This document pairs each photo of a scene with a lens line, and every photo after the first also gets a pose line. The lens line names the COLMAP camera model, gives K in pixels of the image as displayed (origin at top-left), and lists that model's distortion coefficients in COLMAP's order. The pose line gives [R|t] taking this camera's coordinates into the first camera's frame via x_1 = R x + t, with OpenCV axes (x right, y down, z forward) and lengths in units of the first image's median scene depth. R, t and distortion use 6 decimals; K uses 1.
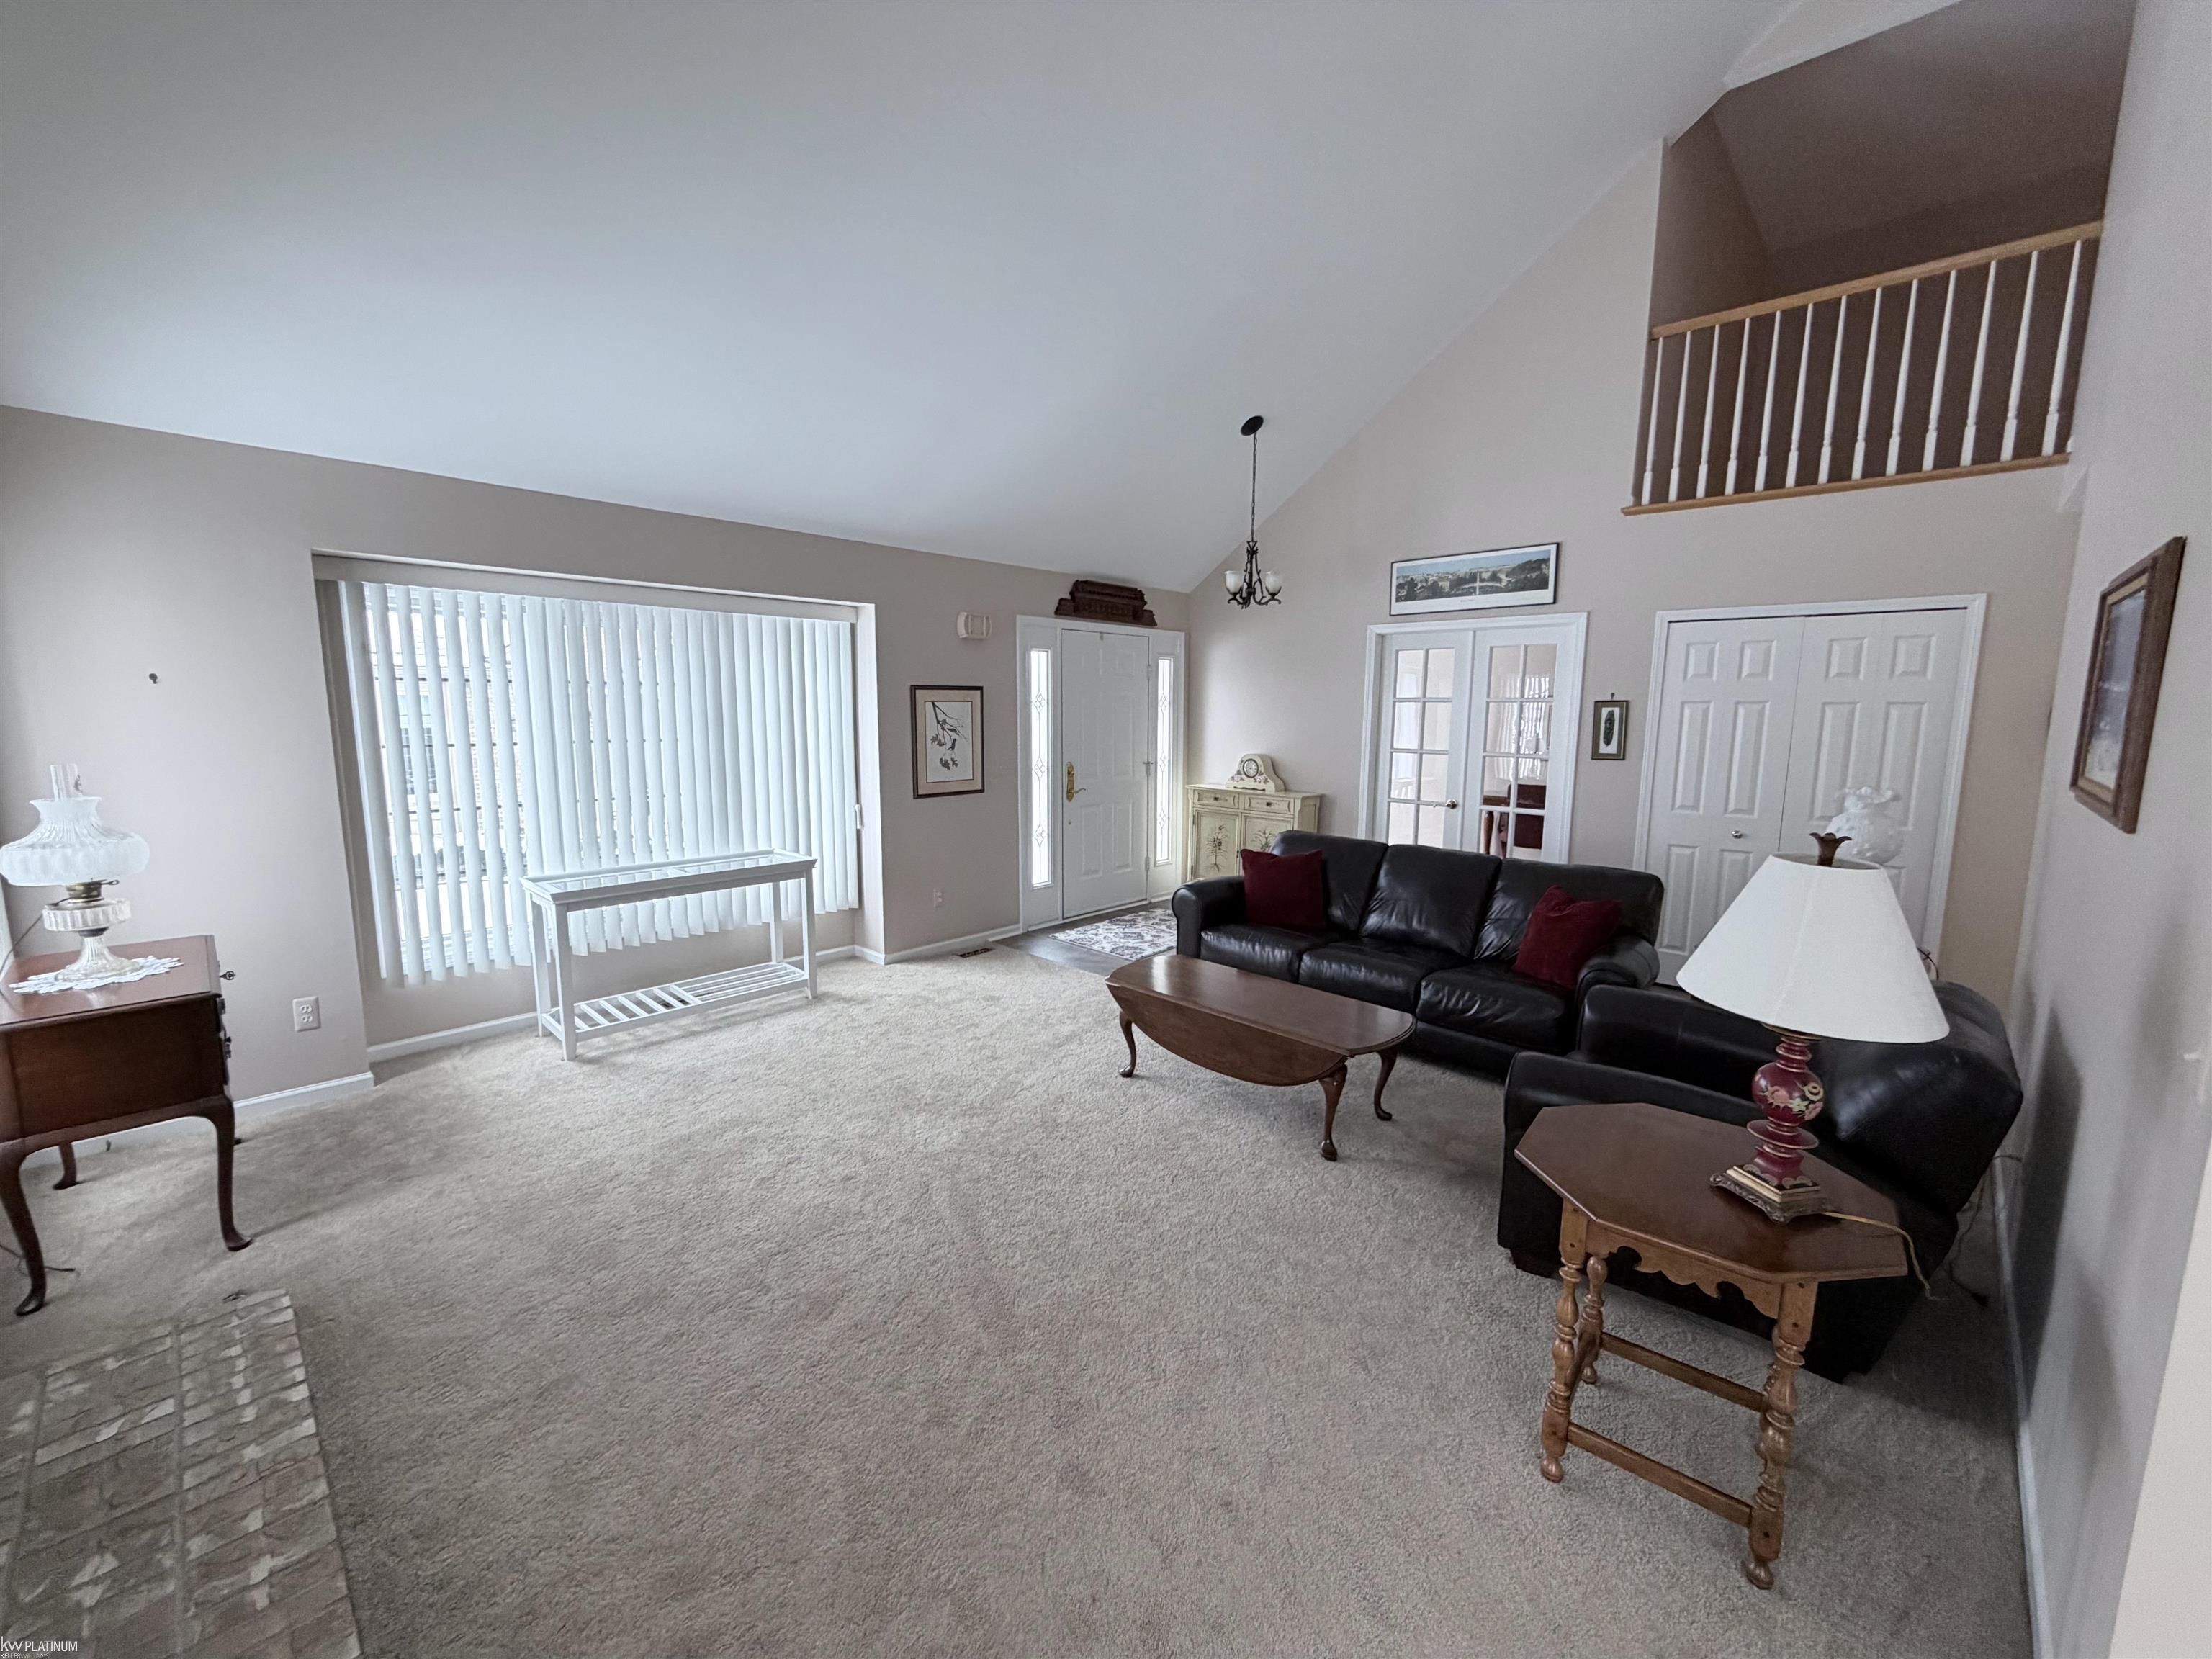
lens RADIAL K [[885.6, 0, 1111.3], [0, 885.6, 838.1], [0, 0, 1]] dist [-0.002783, -0.000739]
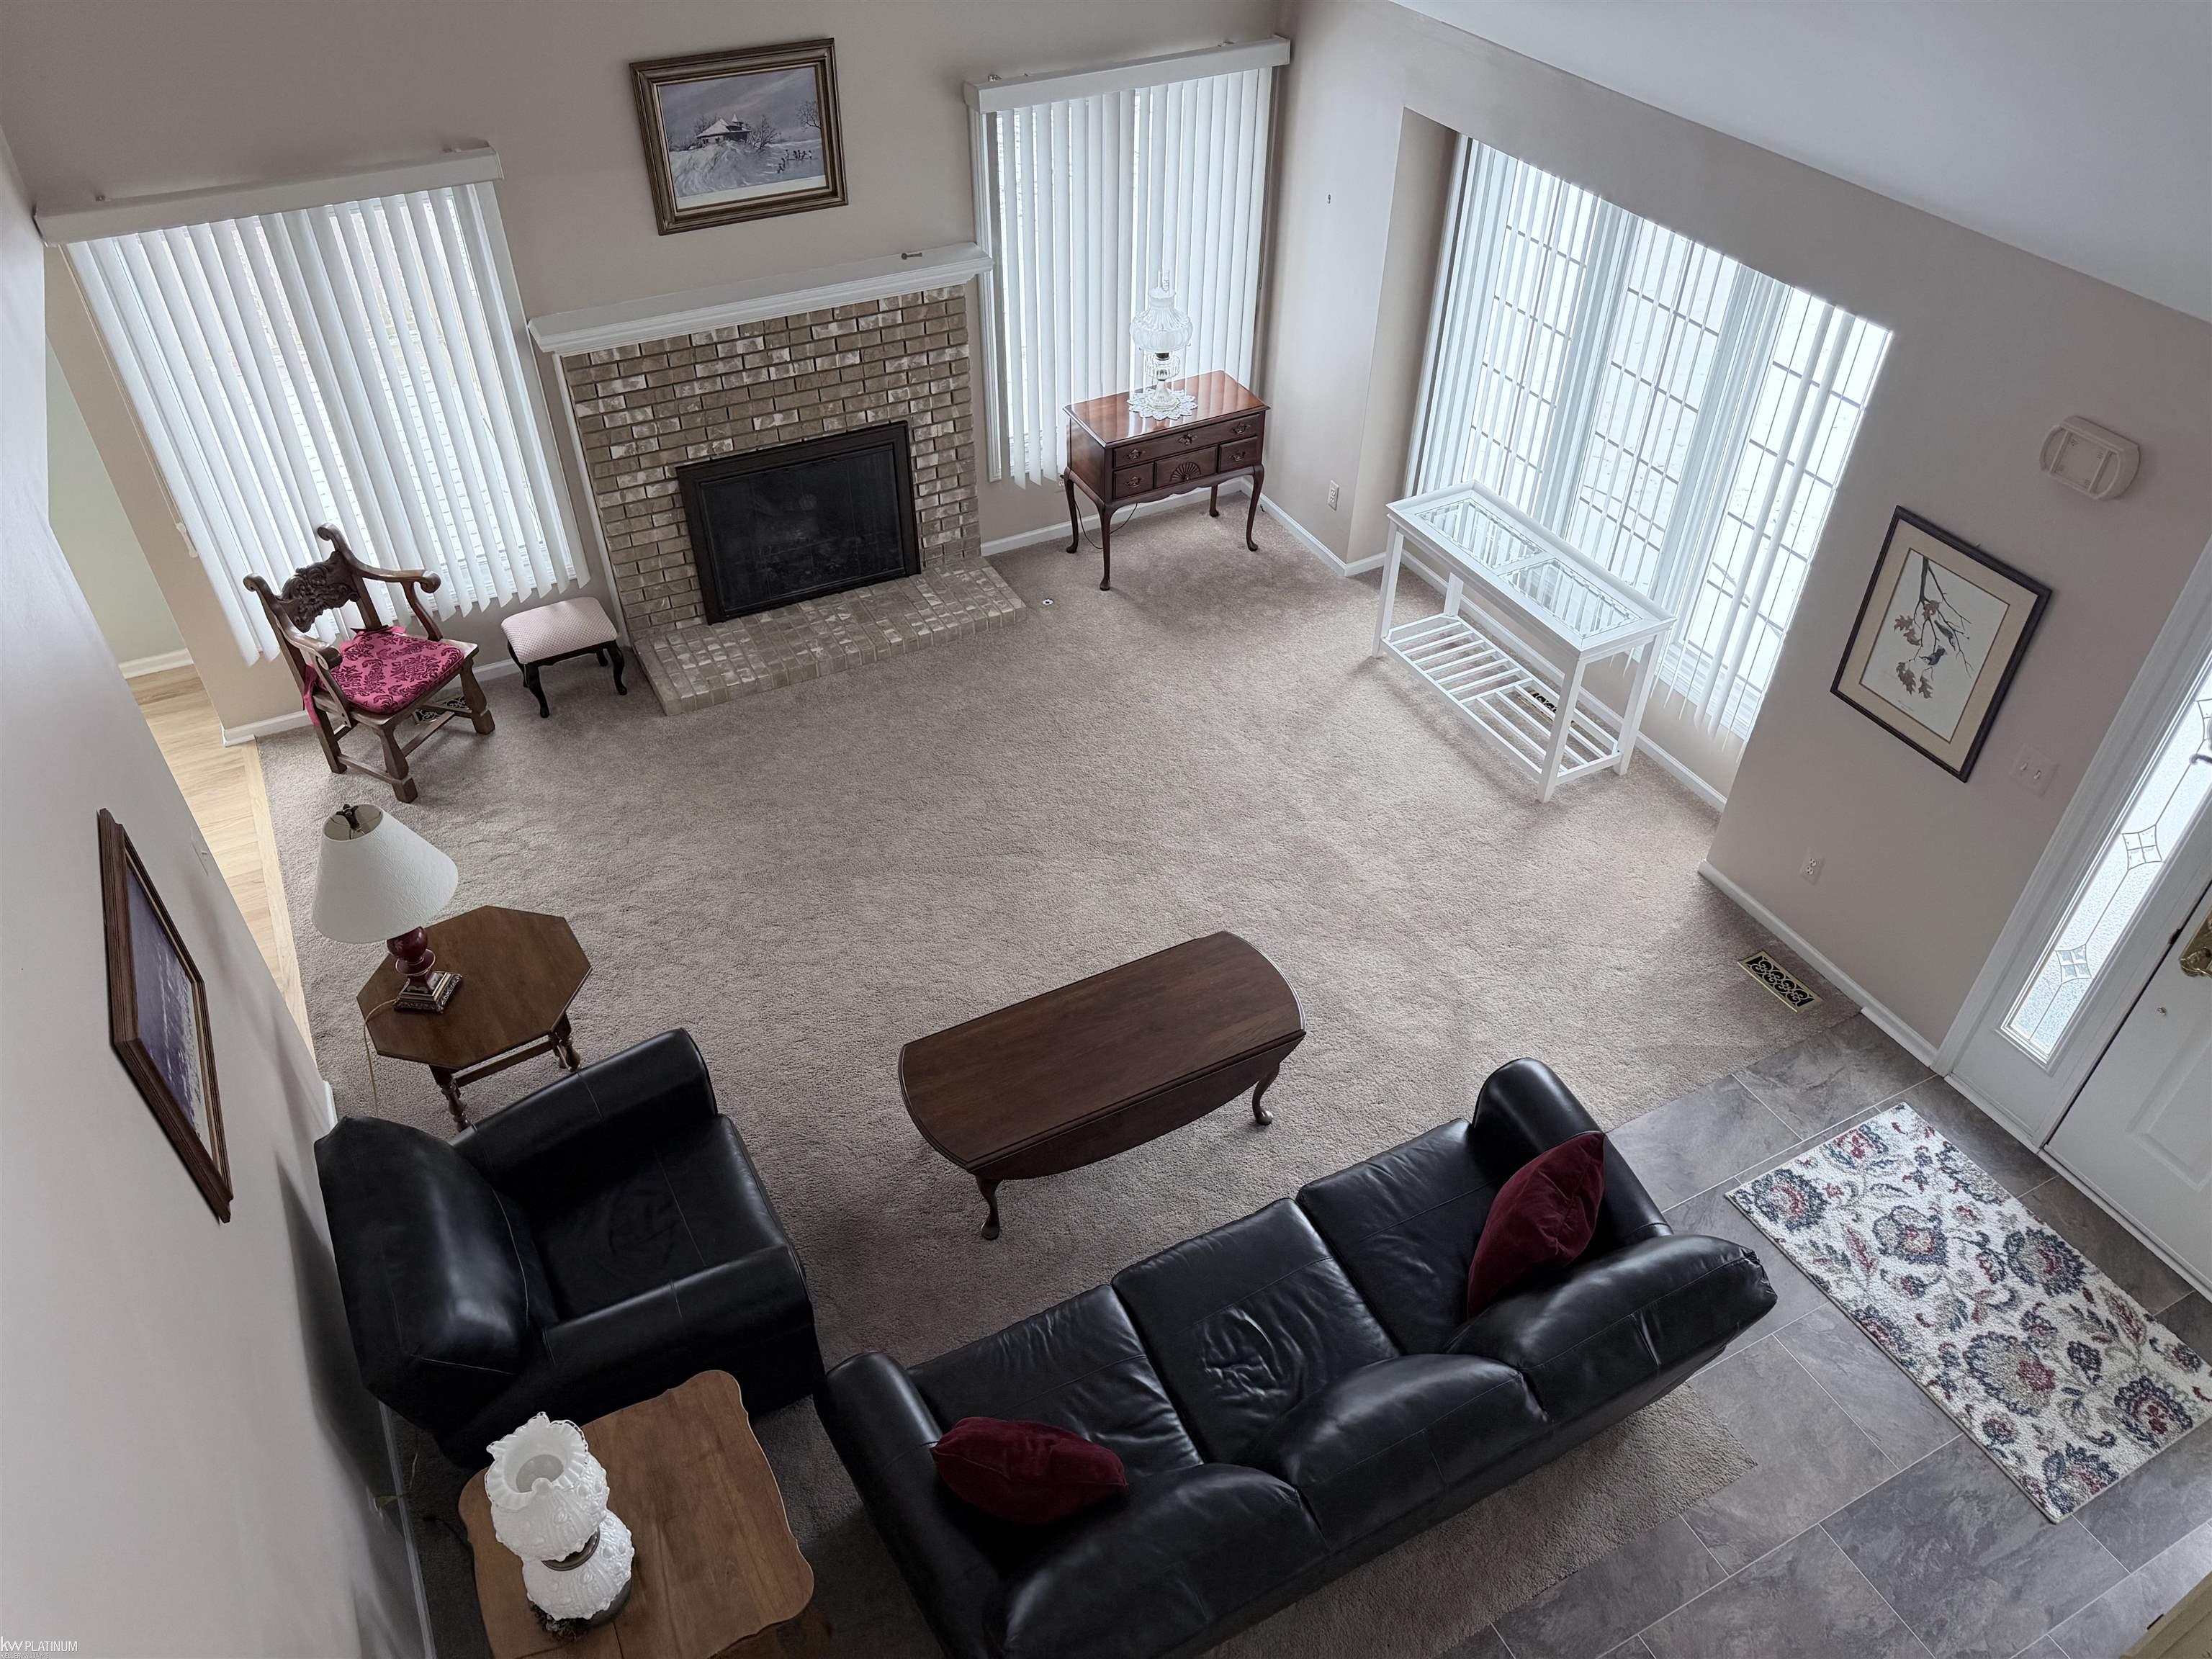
lens RADIAL K [[1554.0, 0, 1101.7], [0, 1554.0, 827.9], [0, 0, 1]] dist [-0.003995, -0.006234]
pose [[-0.347781, 0.596596, -0.723271, 0.662727], [-0.141670, 0.729130, 0.669551, -0.551184], [0.926811, 0.335323, -0.169058, 0.766653]]
